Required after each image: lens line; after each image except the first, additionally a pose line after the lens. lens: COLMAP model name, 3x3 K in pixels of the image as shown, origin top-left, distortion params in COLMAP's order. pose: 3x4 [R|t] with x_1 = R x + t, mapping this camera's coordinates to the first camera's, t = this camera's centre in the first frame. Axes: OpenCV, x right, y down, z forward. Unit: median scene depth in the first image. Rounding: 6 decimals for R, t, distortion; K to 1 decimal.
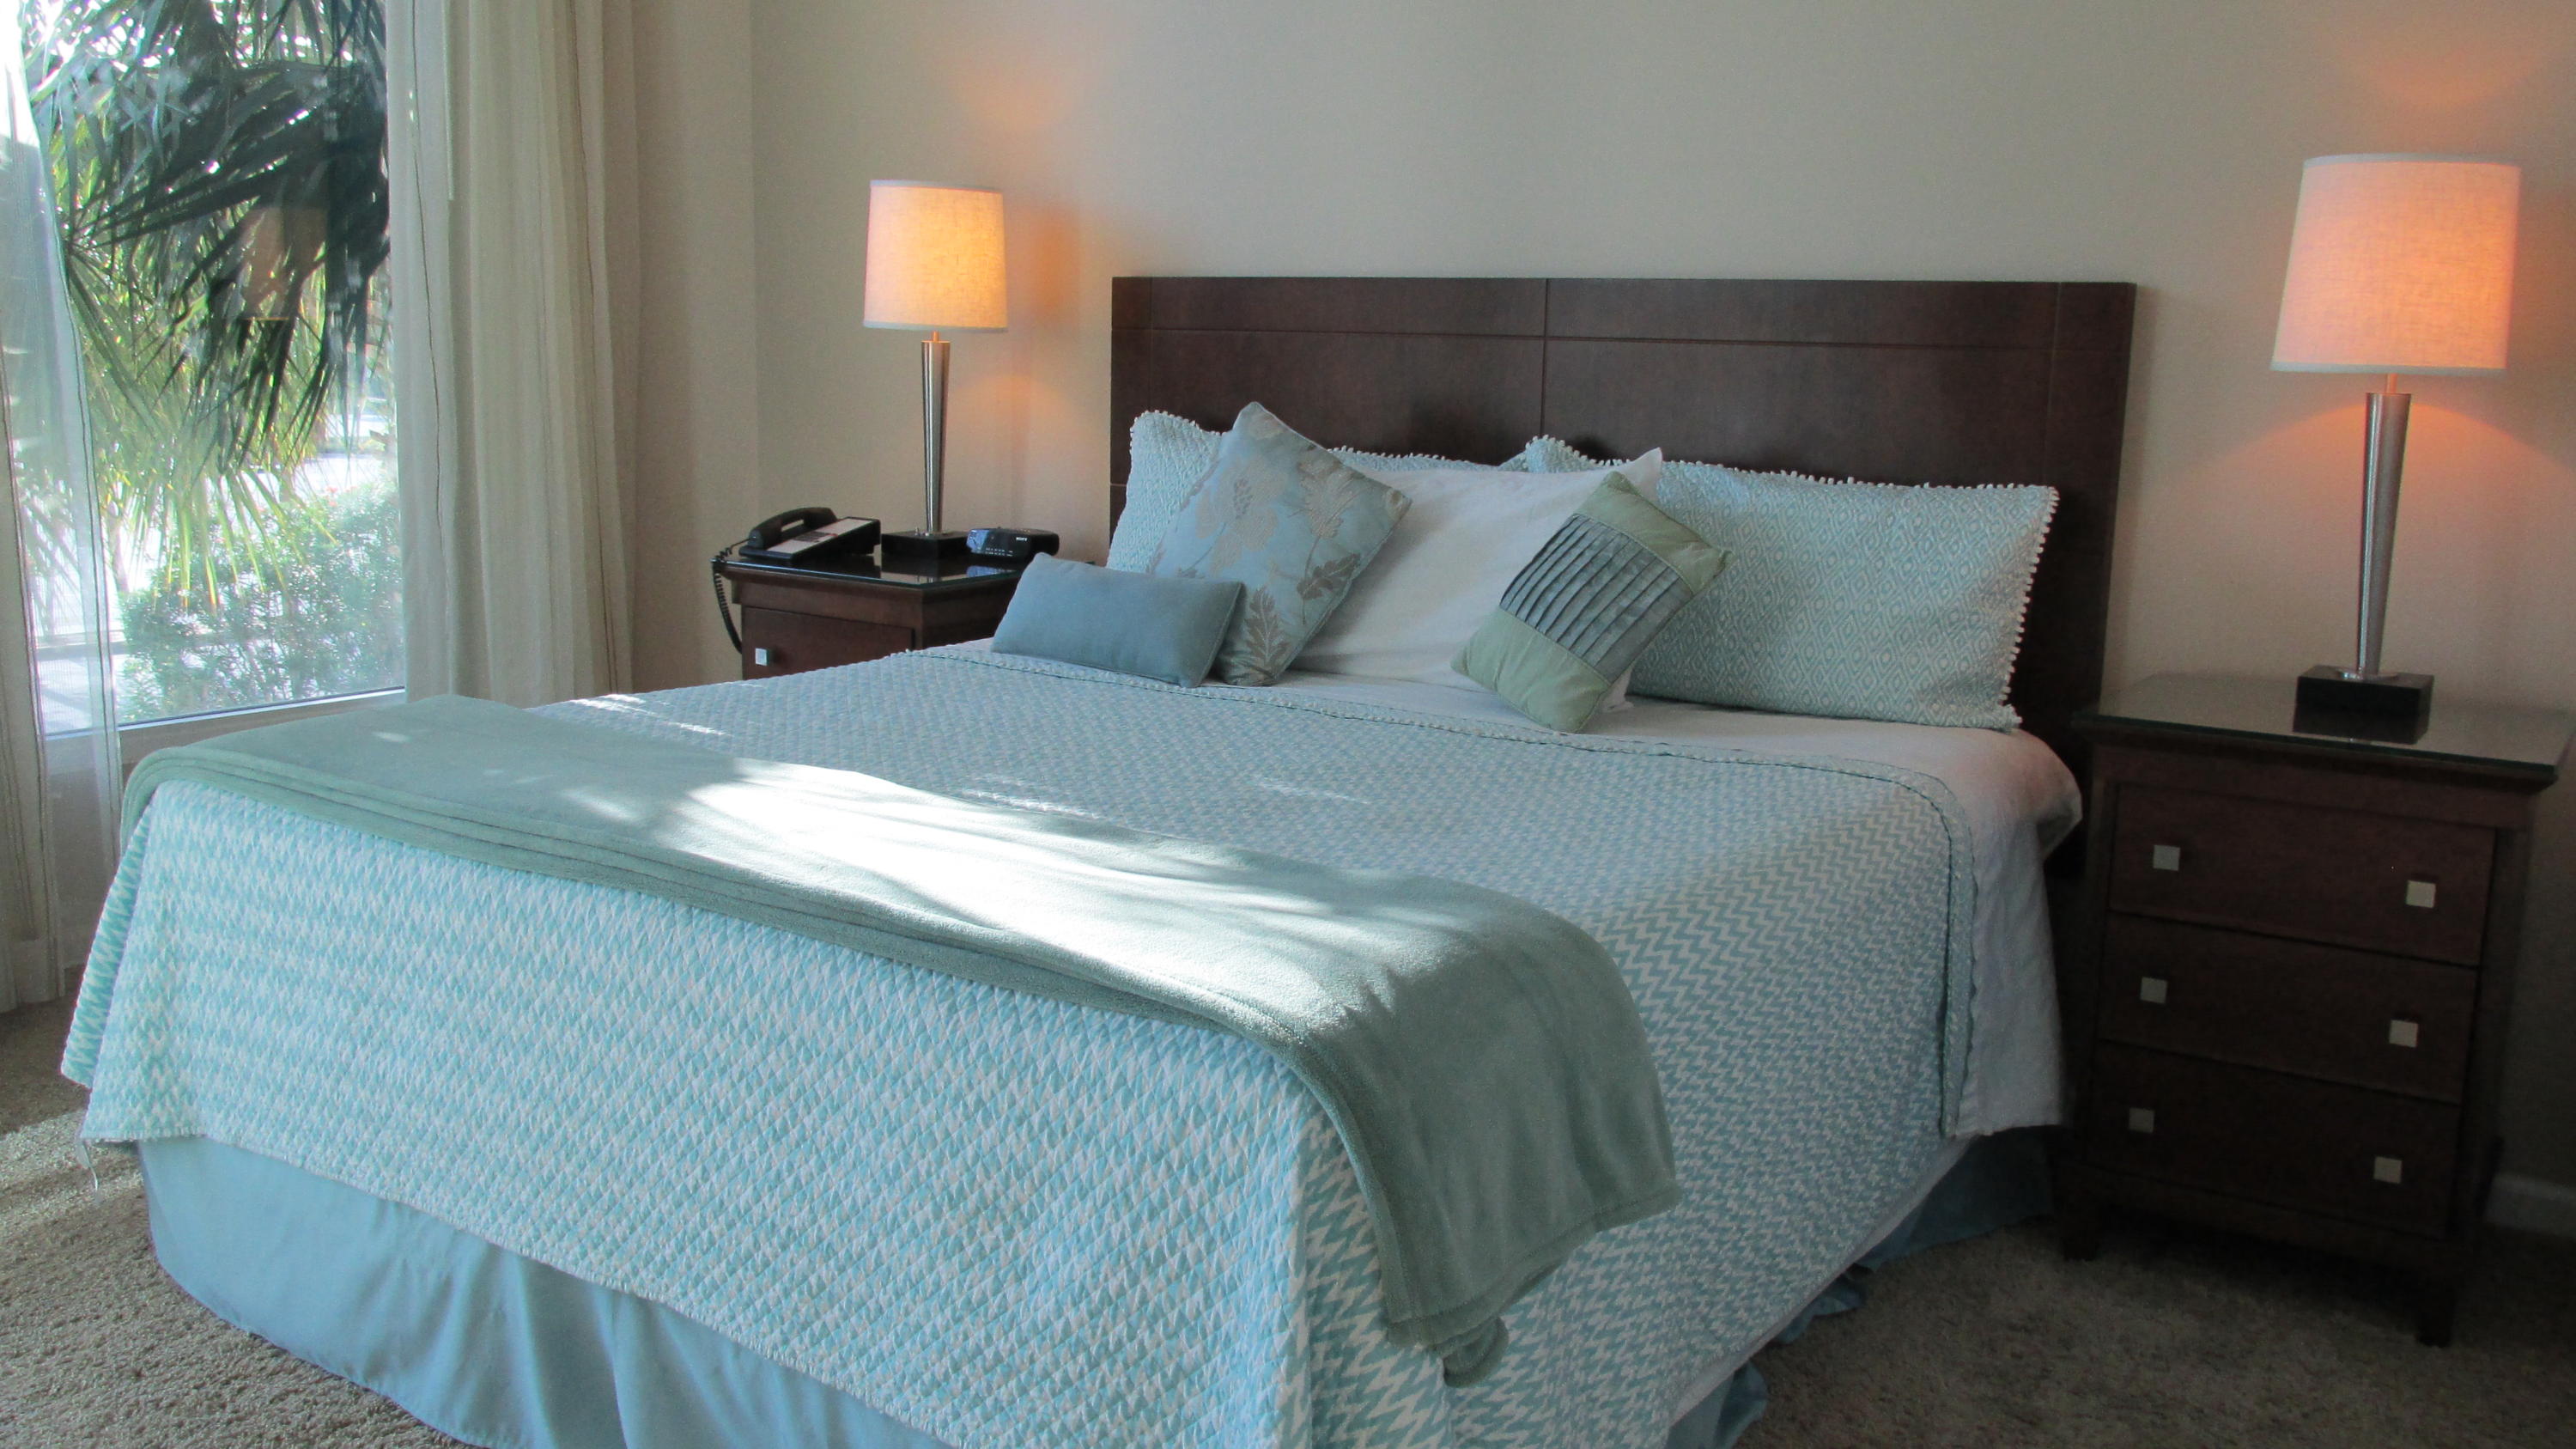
lens RADIAL K [[2157.0, 0, 1288.0], [0, 2157.0, 724.5], [0, 0, 1]] dist [-0.038563, 0.020683]
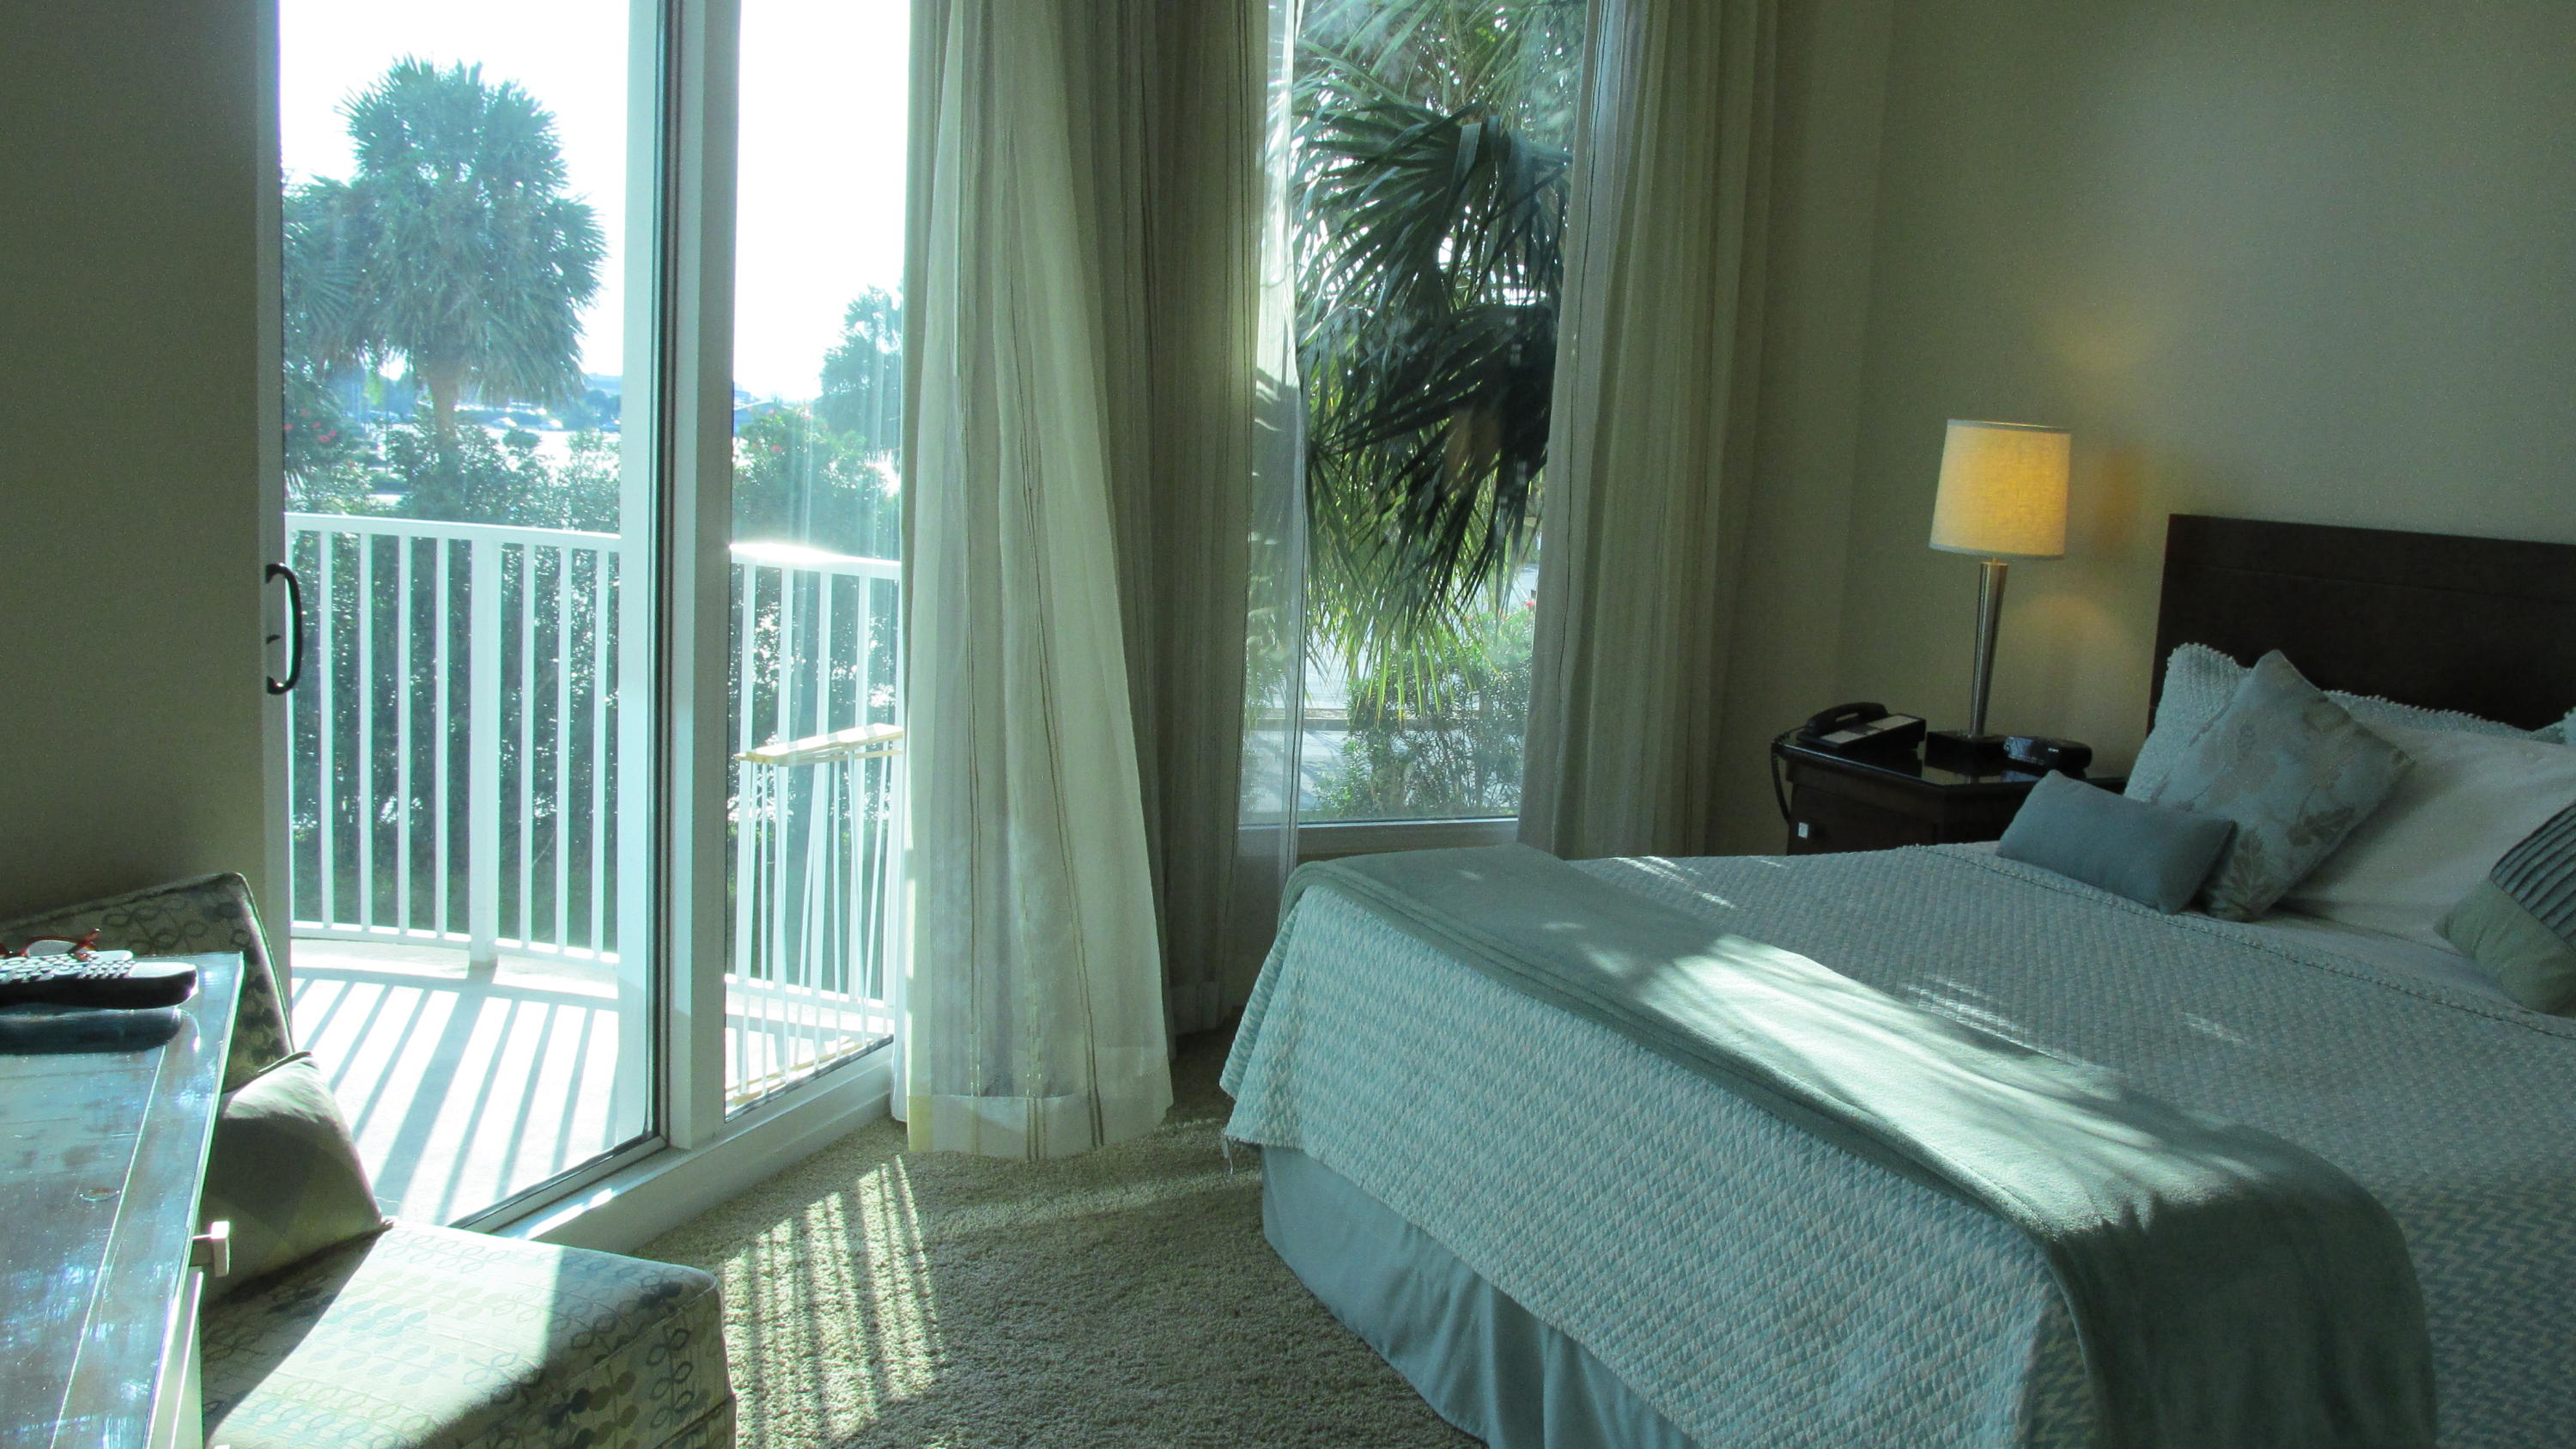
lens RADIAL K [[2135.5, 0, 1243.9], [0, 2135.5, 719.6], [0, 0, 1]] dist [-0.049680, 0.001358]
pose [[0.847828, 0.091996, -0.522230, 0.140480], [-0.123651, 0.991985, -0.025997, -0.038219], [0.515653, 0.086615, 0.852408, -0.192330]]
